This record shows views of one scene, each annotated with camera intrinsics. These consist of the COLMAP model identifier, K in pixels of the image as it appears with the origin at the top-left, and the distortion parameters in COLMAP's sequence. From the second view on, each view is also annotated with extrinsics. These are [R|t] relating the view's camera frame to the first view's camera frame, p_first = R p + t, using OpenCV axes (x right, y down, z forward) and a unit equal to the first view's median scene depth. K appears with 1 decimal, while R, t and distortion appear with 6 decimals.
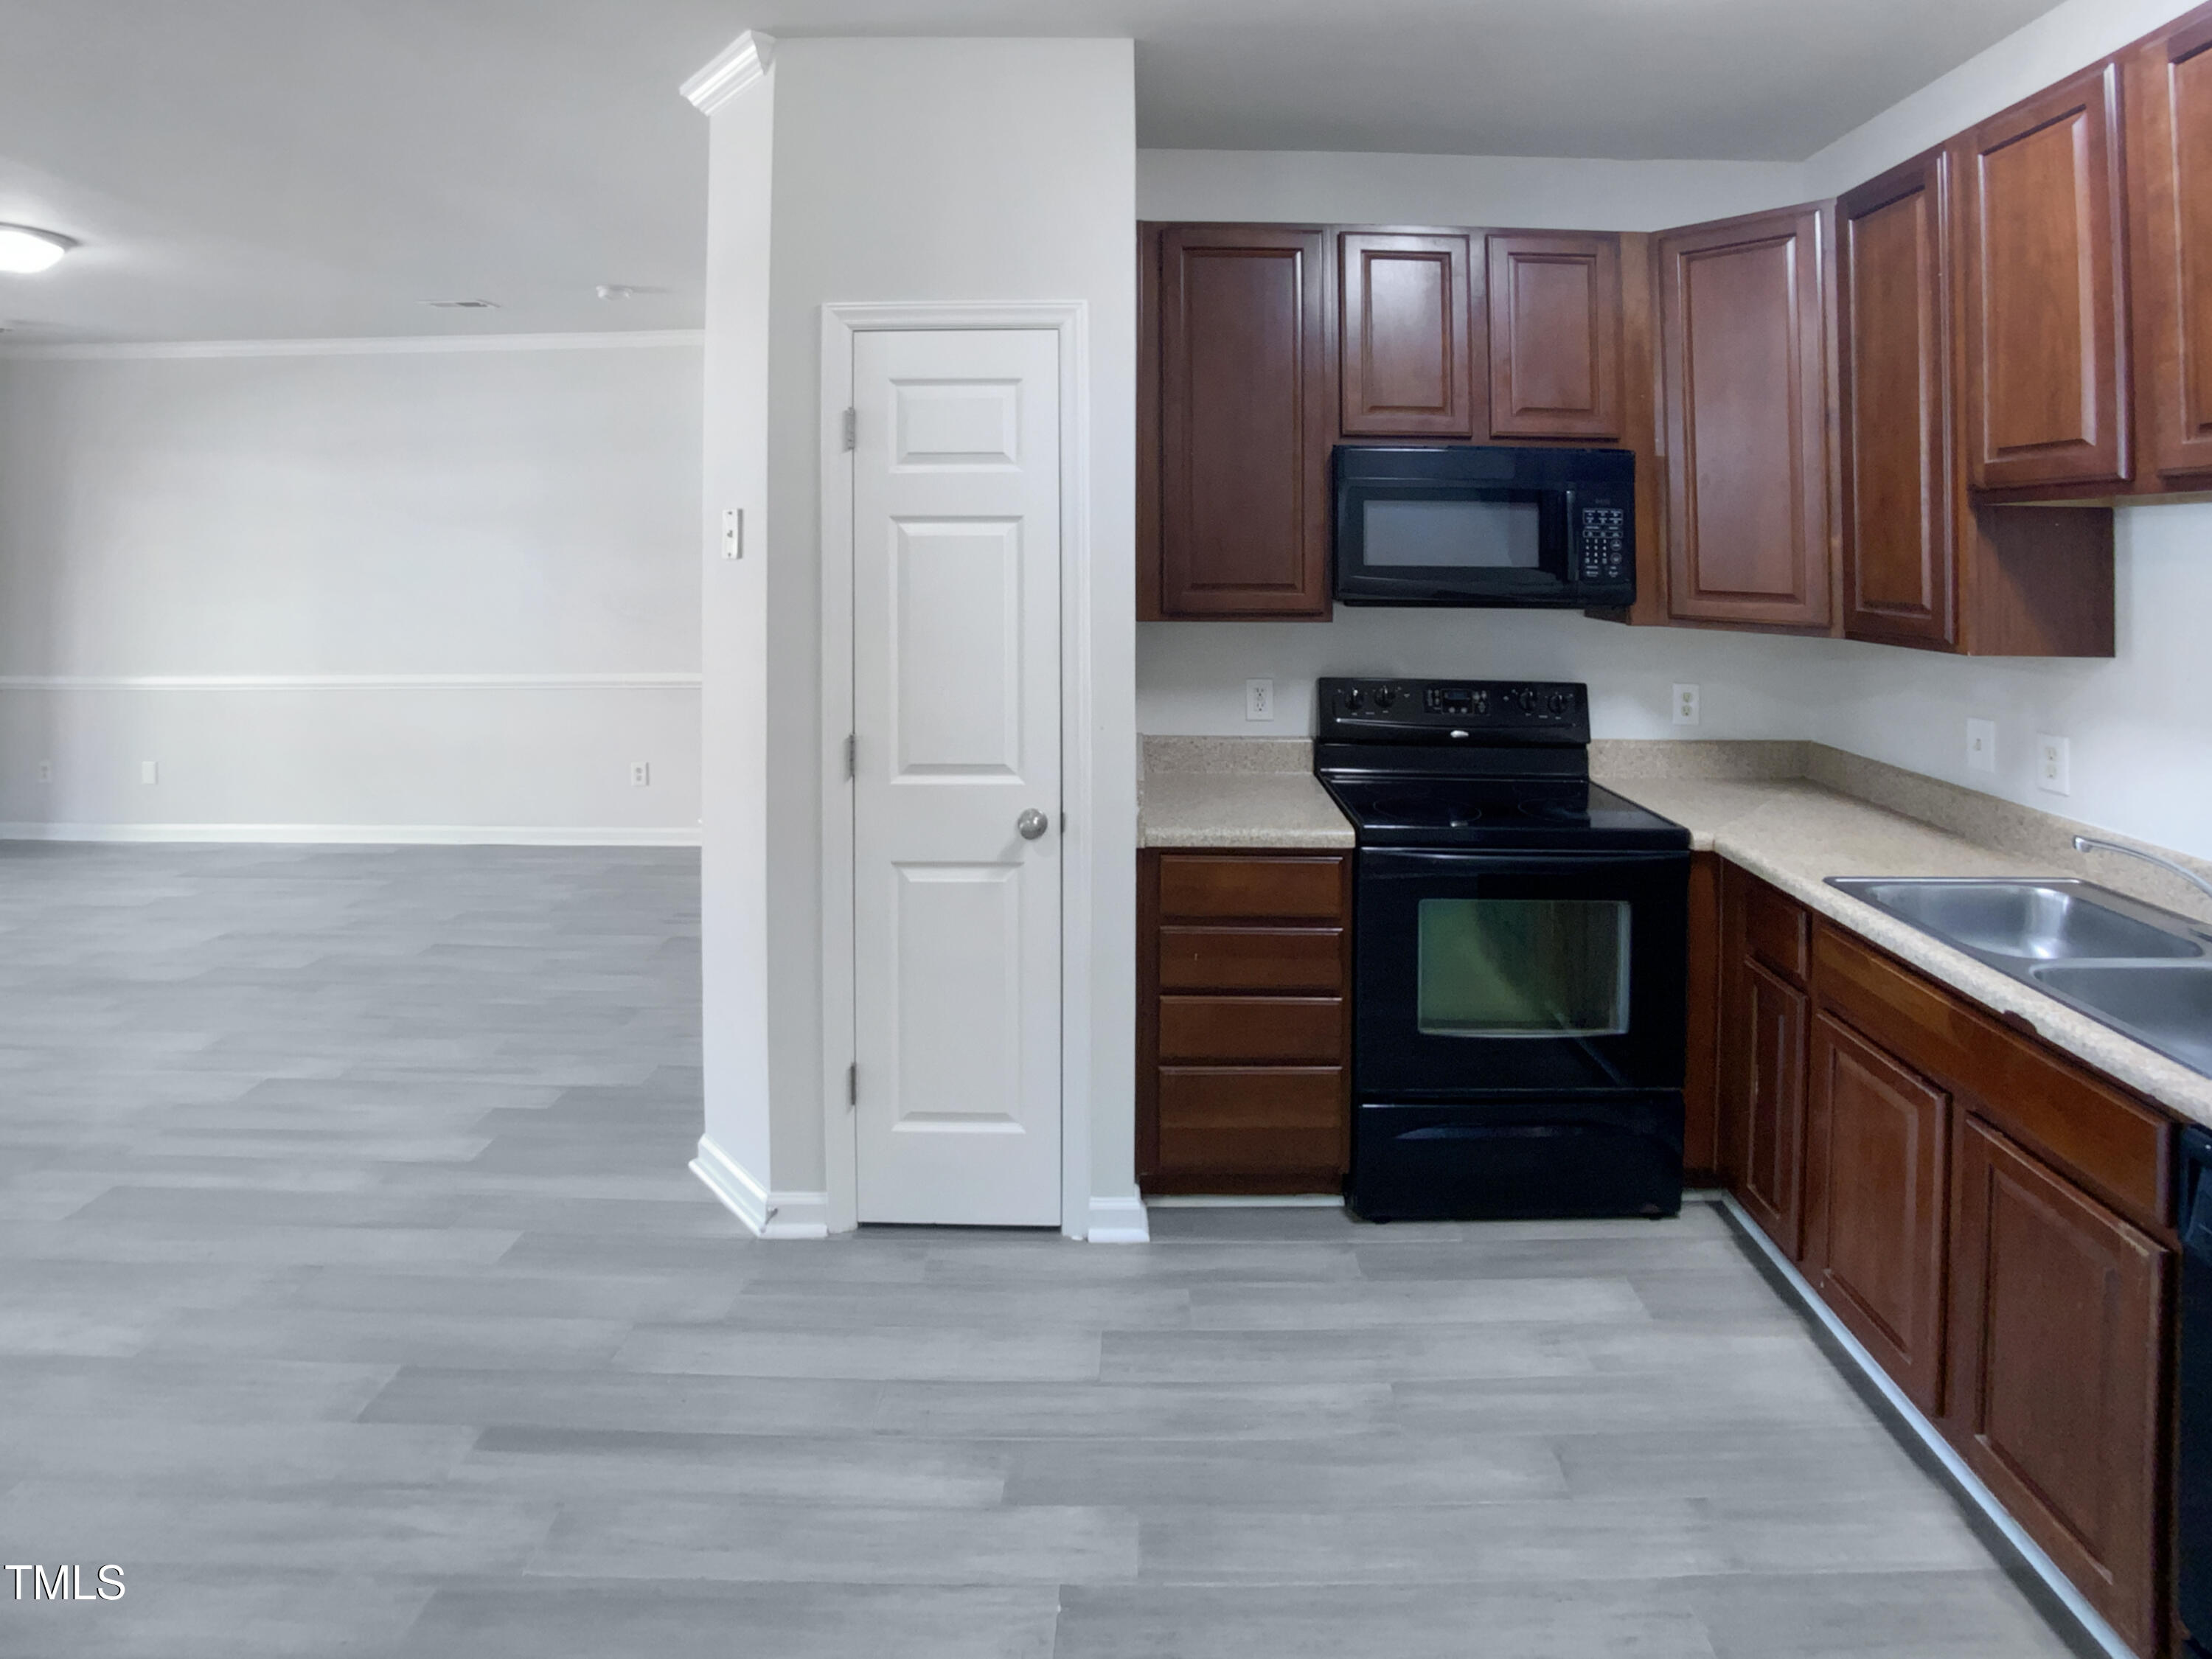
lens RADIAL K [[1046.3, 0, 1087.1], [0, 1046.3, 723.2], [0, 0, 1]] dist [-0.002730, 0.000214]
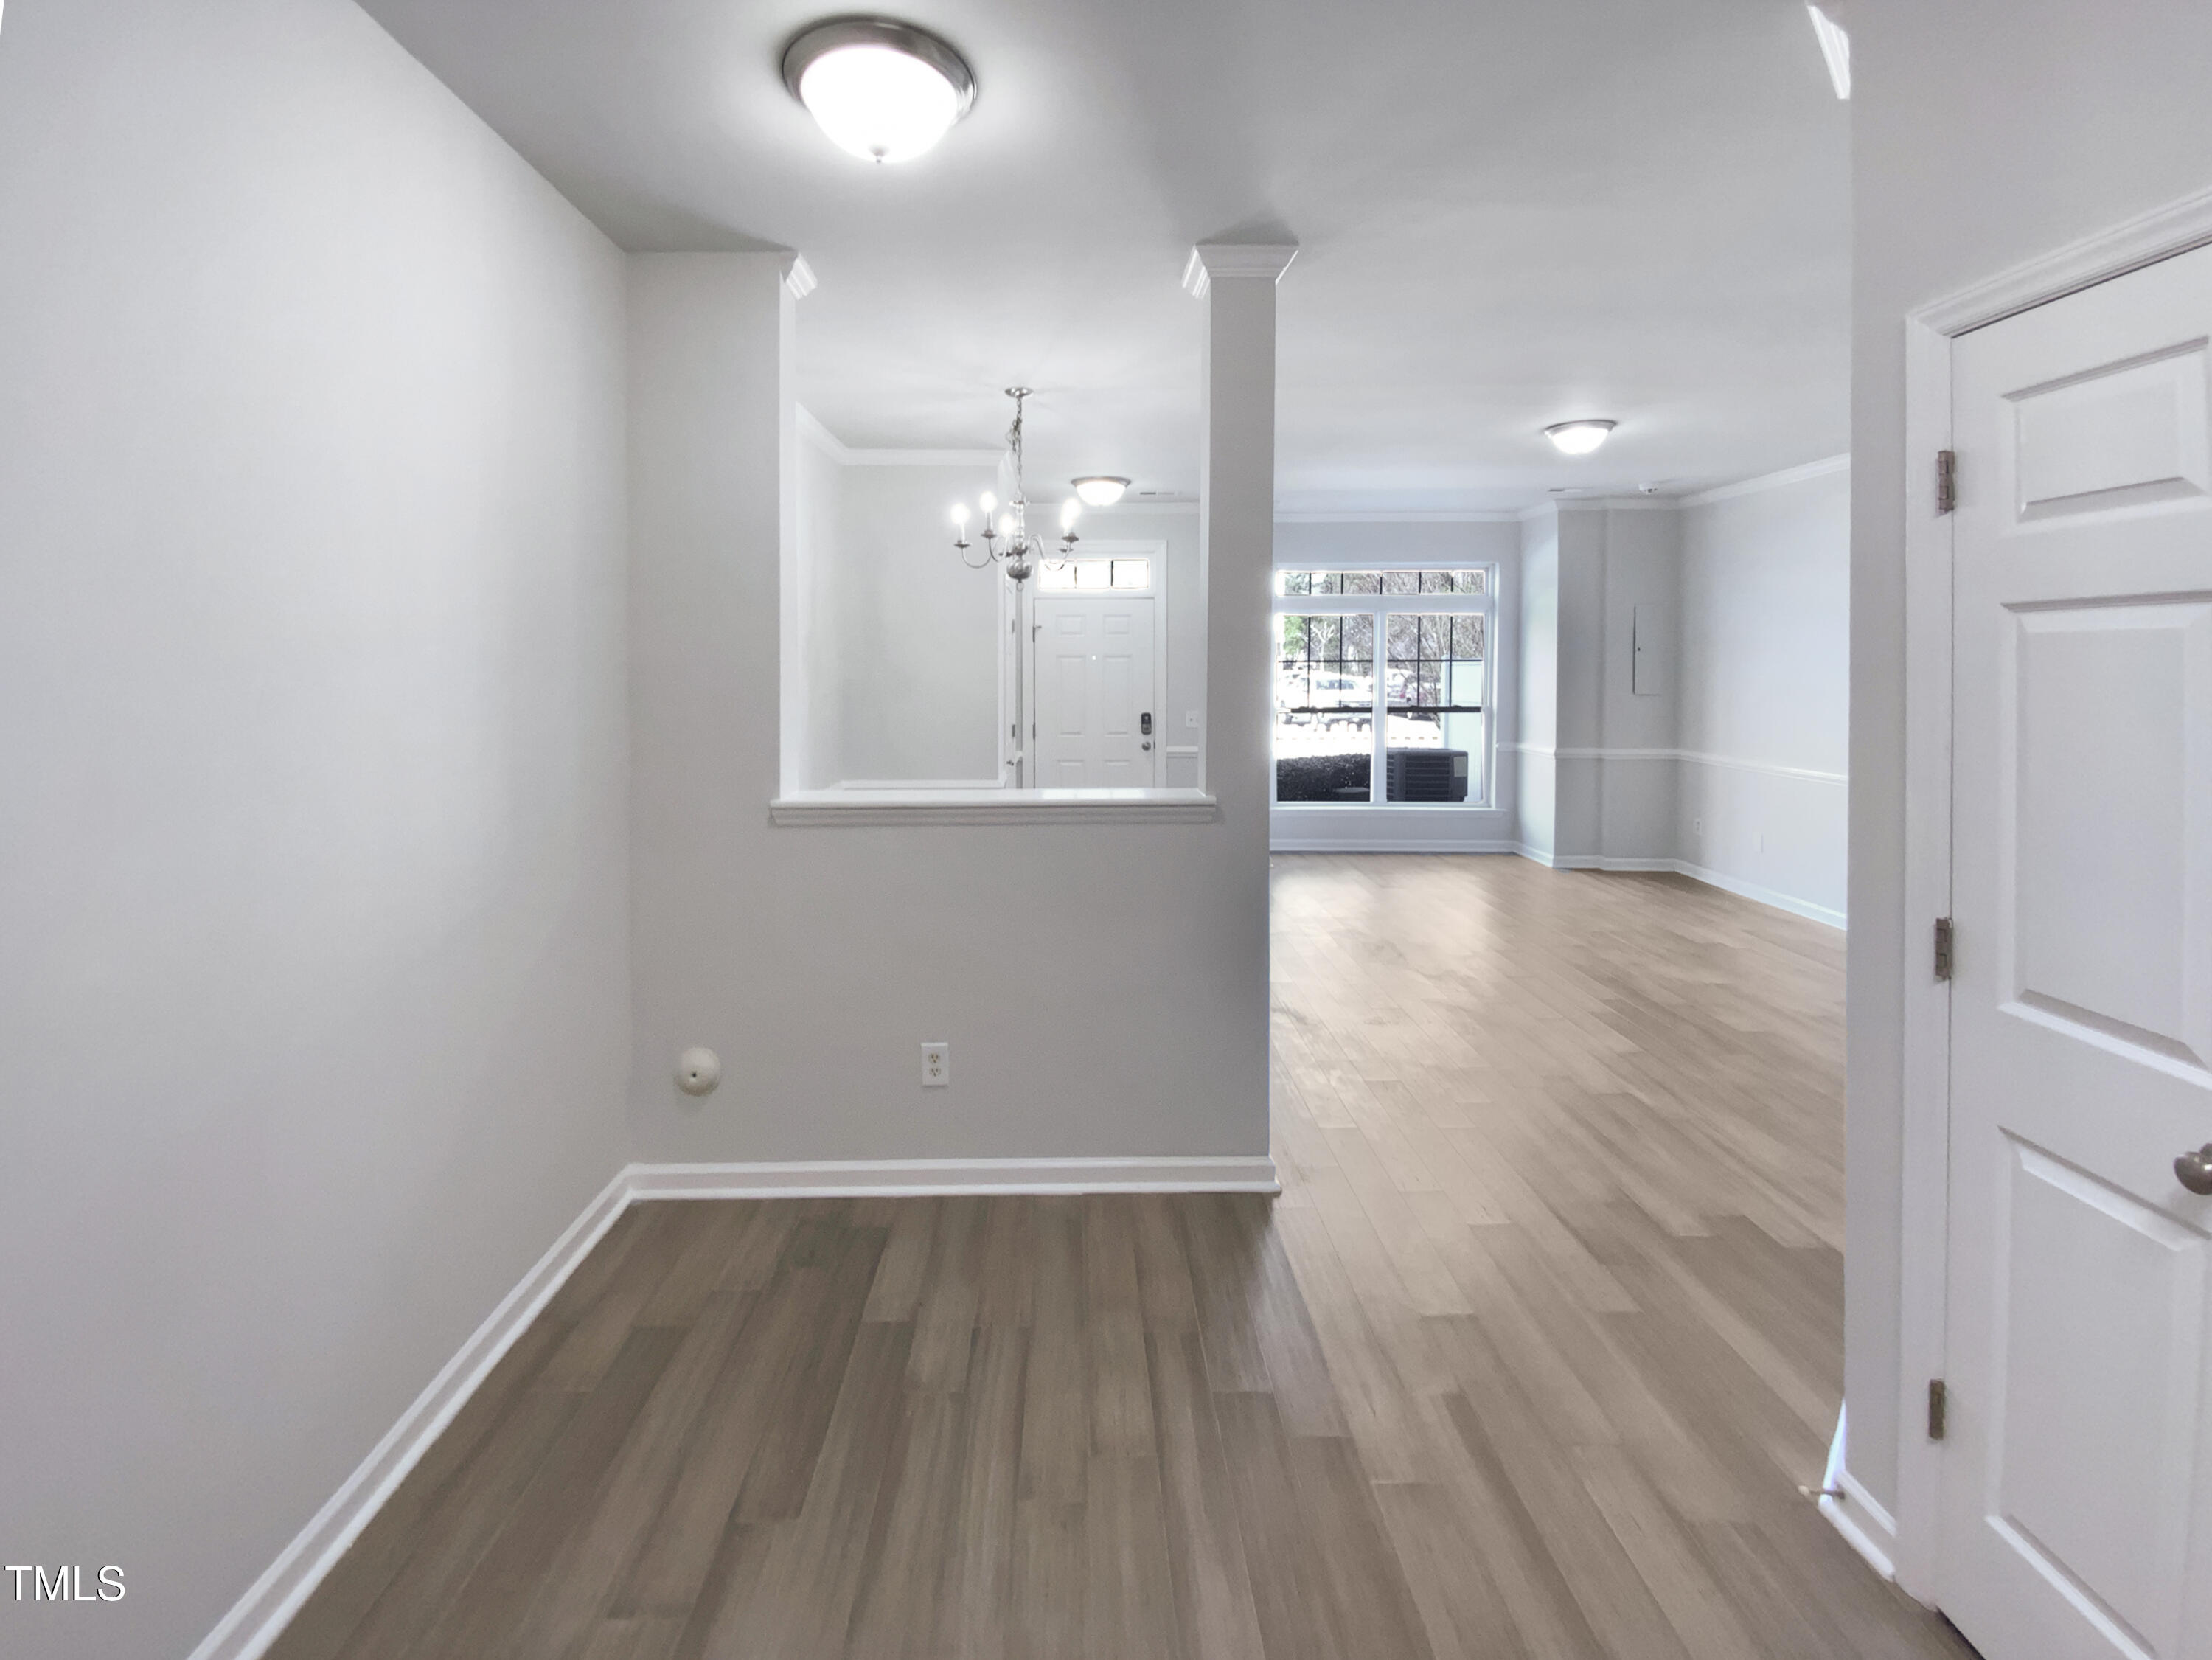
lens RADIAL K [[976.7, 0, 1101.4], [0, 976.7, 826.3], [0, 0, 1]] dist [-0.000876, -0.000450]
pose [[0.092641, 0.175201, -0.980165, 0.302777], [-0.169222, 0.972847, 0.157899, -0.048853], [0.981214, 0.151237, 0.119773, 0.305860]]
